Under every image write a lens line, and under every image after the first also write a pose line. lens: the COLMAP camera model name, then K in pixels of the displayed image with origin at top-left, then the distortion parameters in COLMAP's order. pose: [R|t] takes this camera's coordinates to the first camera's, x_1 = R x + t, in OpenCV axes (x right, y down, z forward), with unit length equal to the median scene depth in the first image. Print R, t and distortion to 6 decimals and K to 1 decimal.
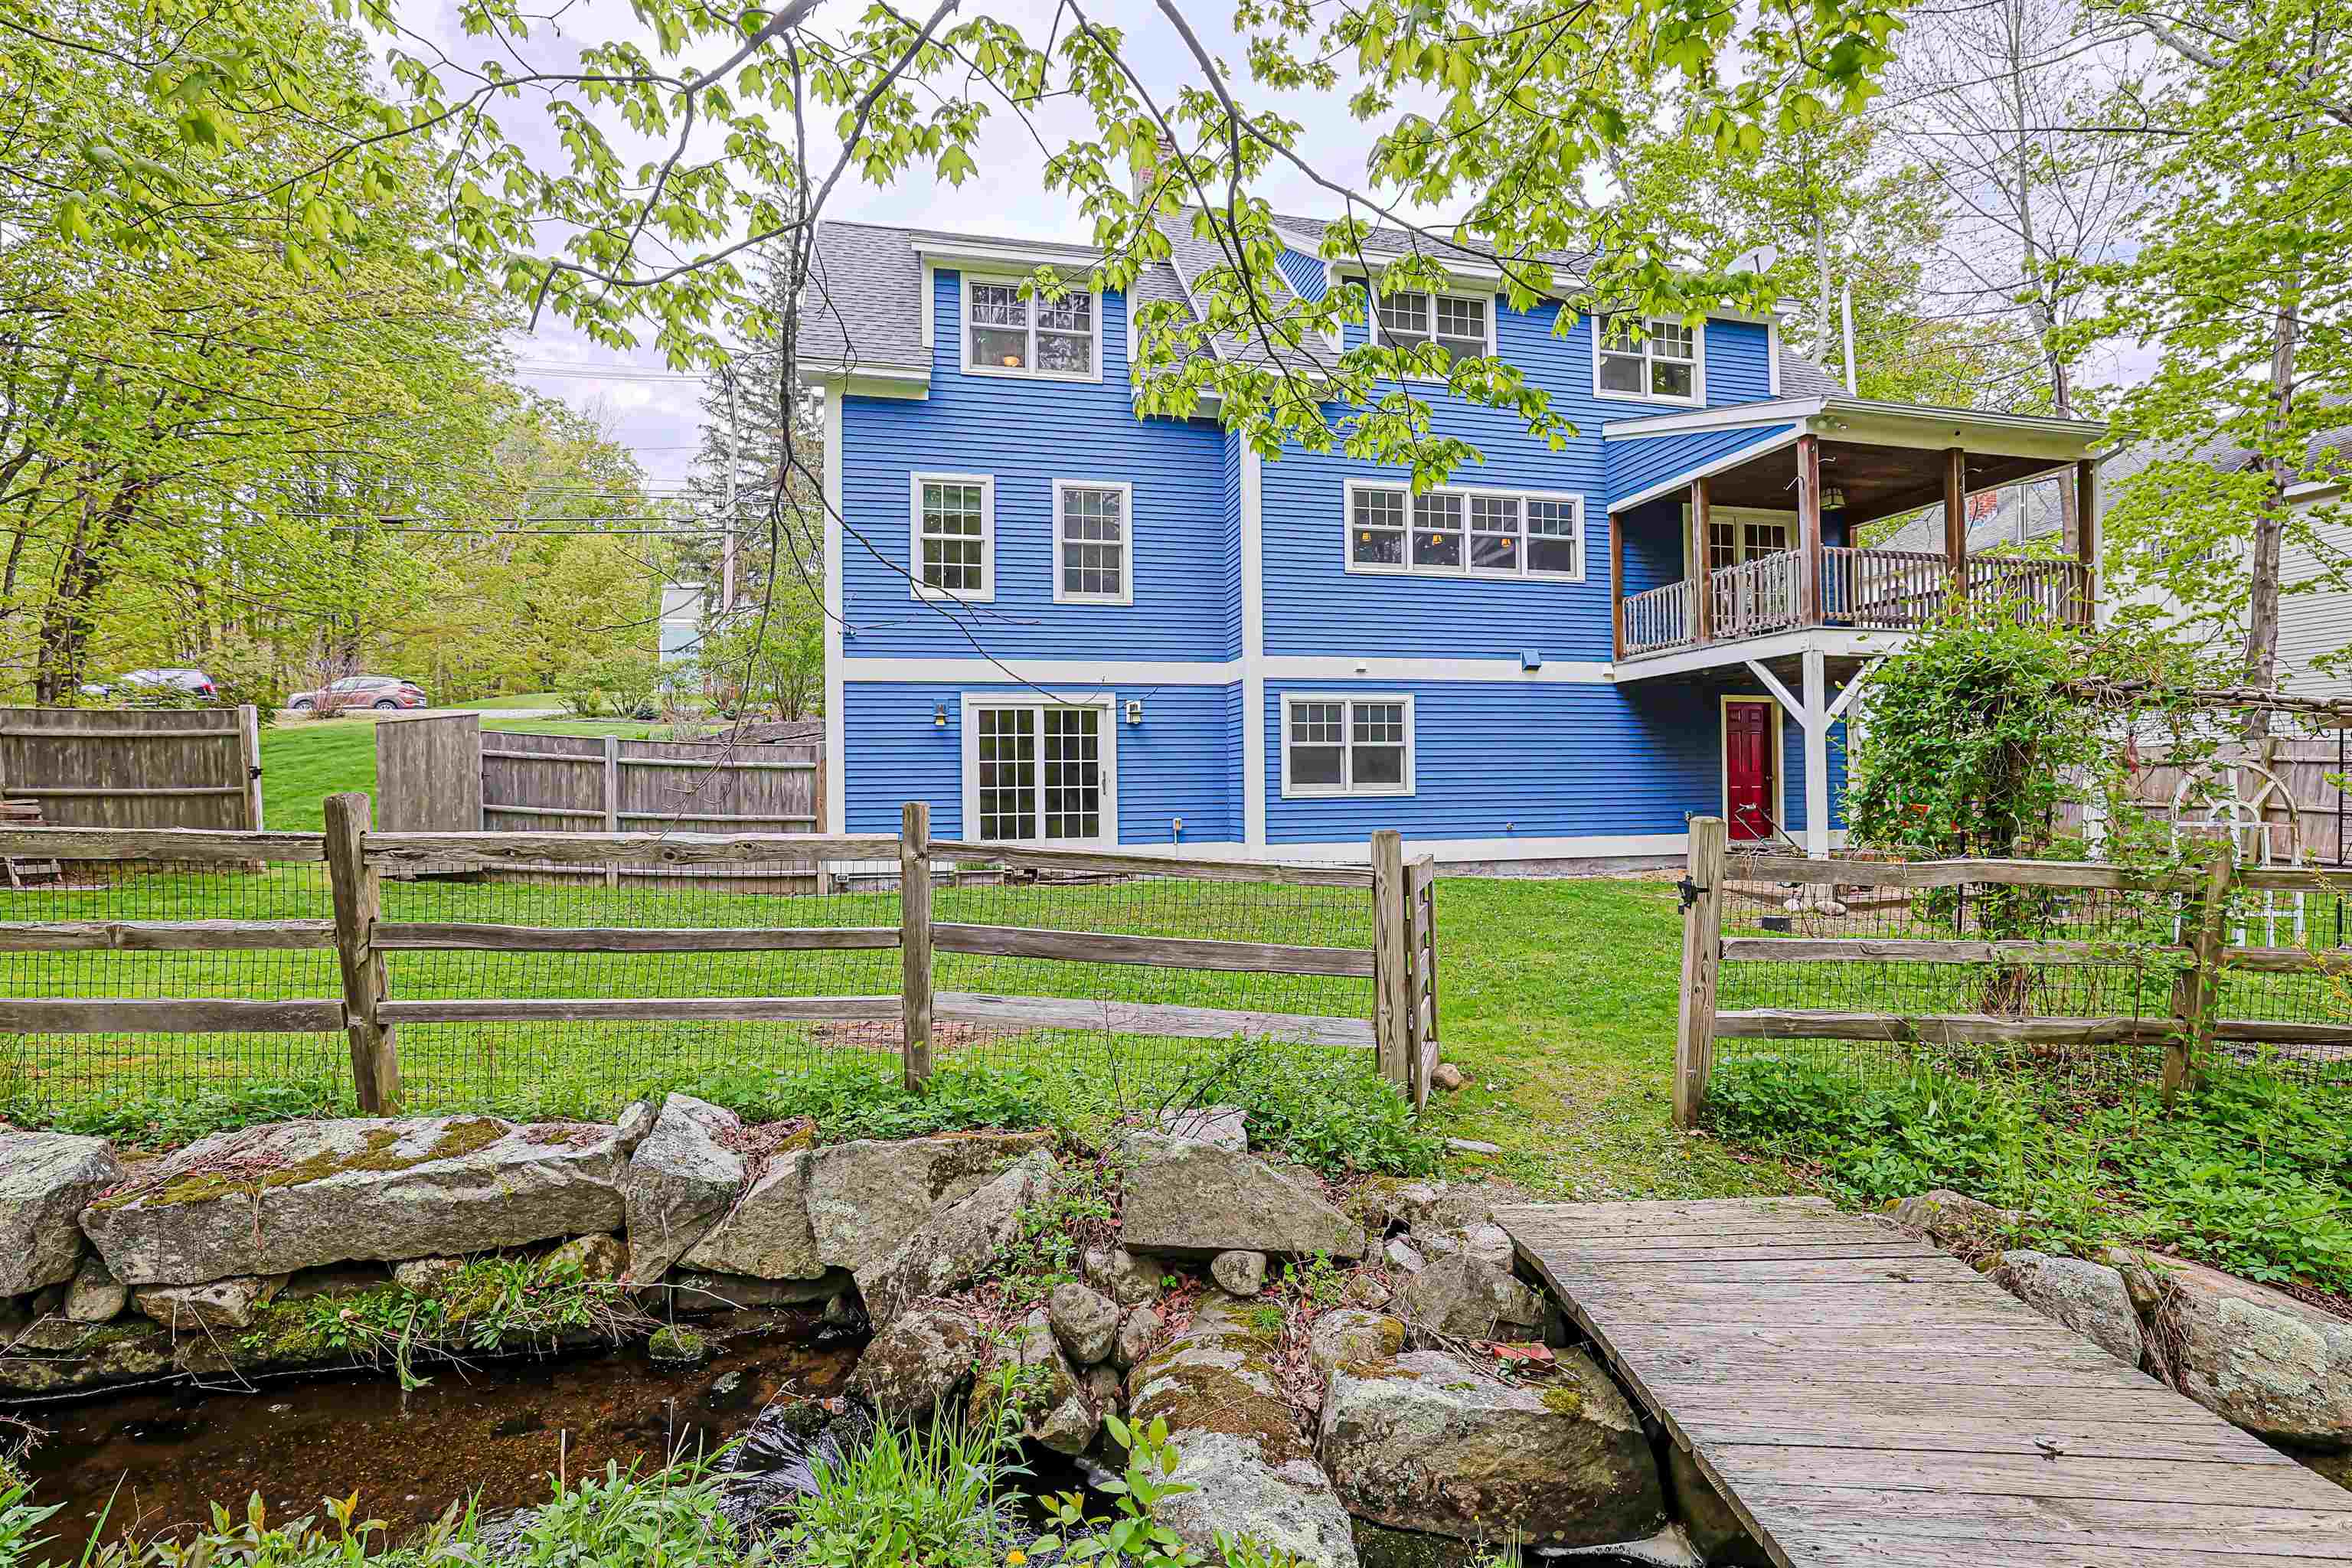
lens RADIAL K [[1054.2, 0, 1176.0], [0, 1054.2, 784.0], [0, 0, 1]] dist [-0.030405, 0.000380]
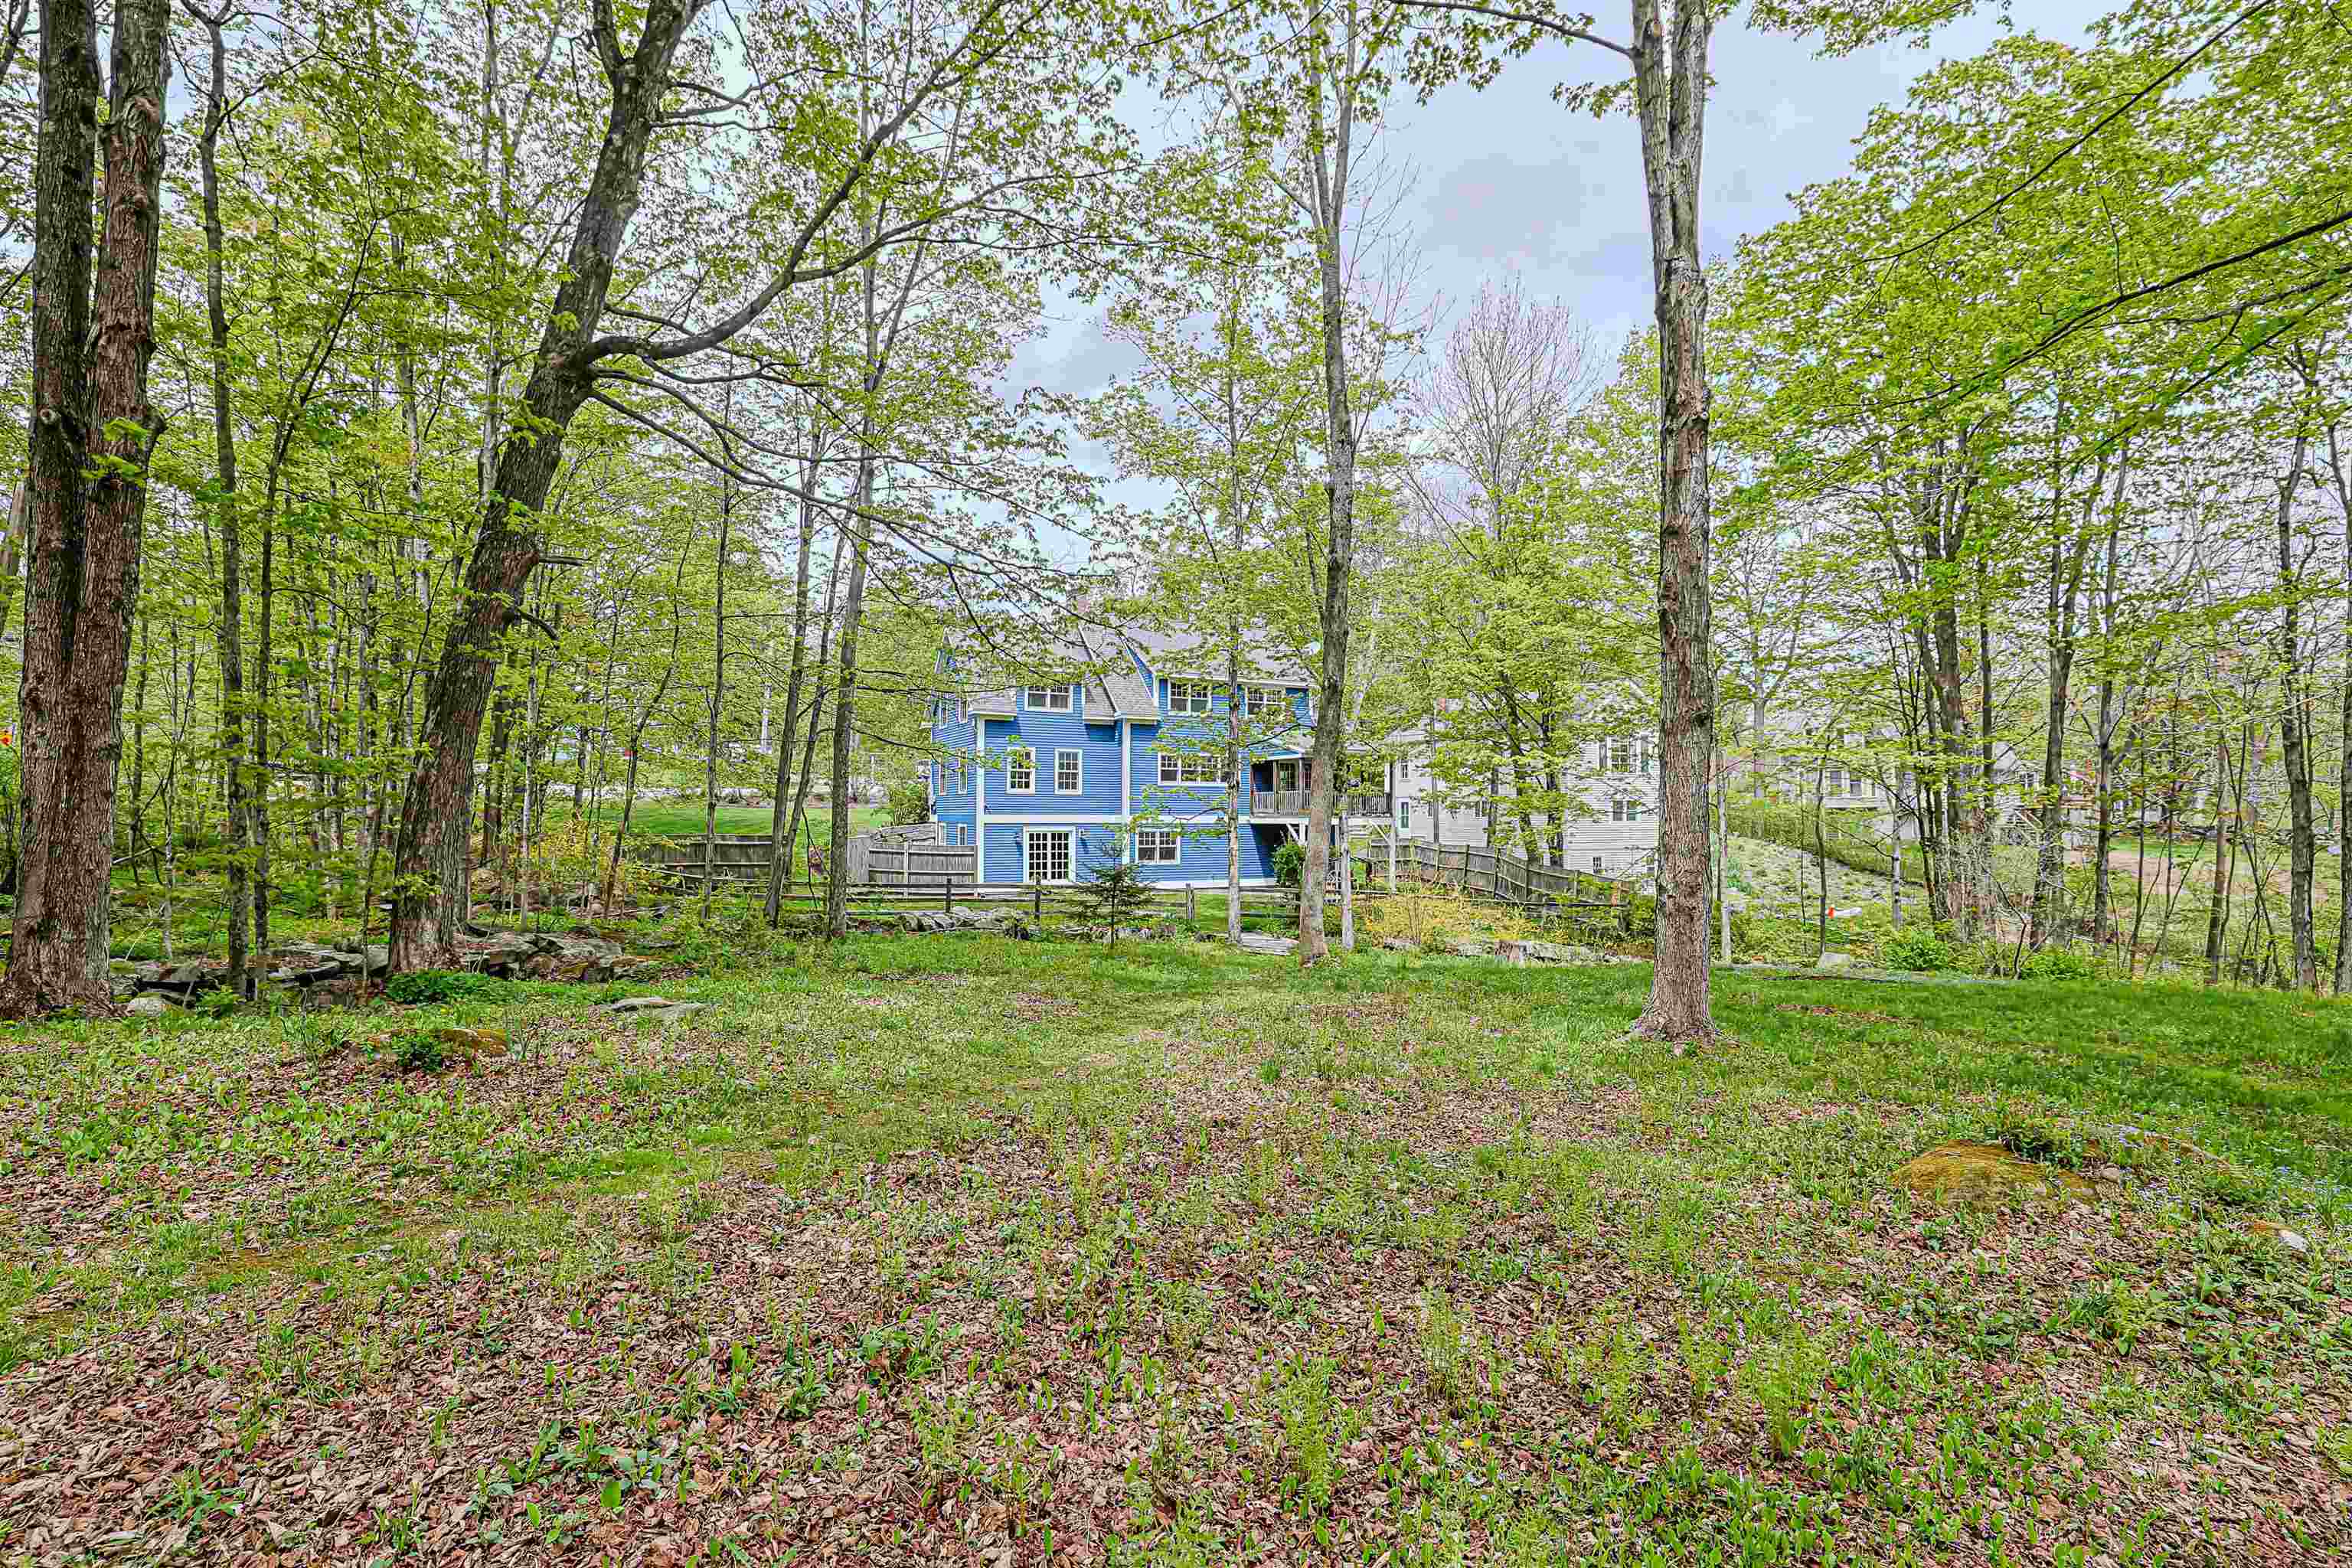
lens RADIAL K [[1054.2, 0, 1176.0], [0, 1054.2, 784.0], [0, 0, 1]] dist [-0.030405, 0.000380]
pose [[0.970340, 0.020186, 0.240898, -0.475937], [-0.013072, 0.999431, -0.031096, -0.116659], [-0.241389, 0.027025, 0.970052, -1.756771]]
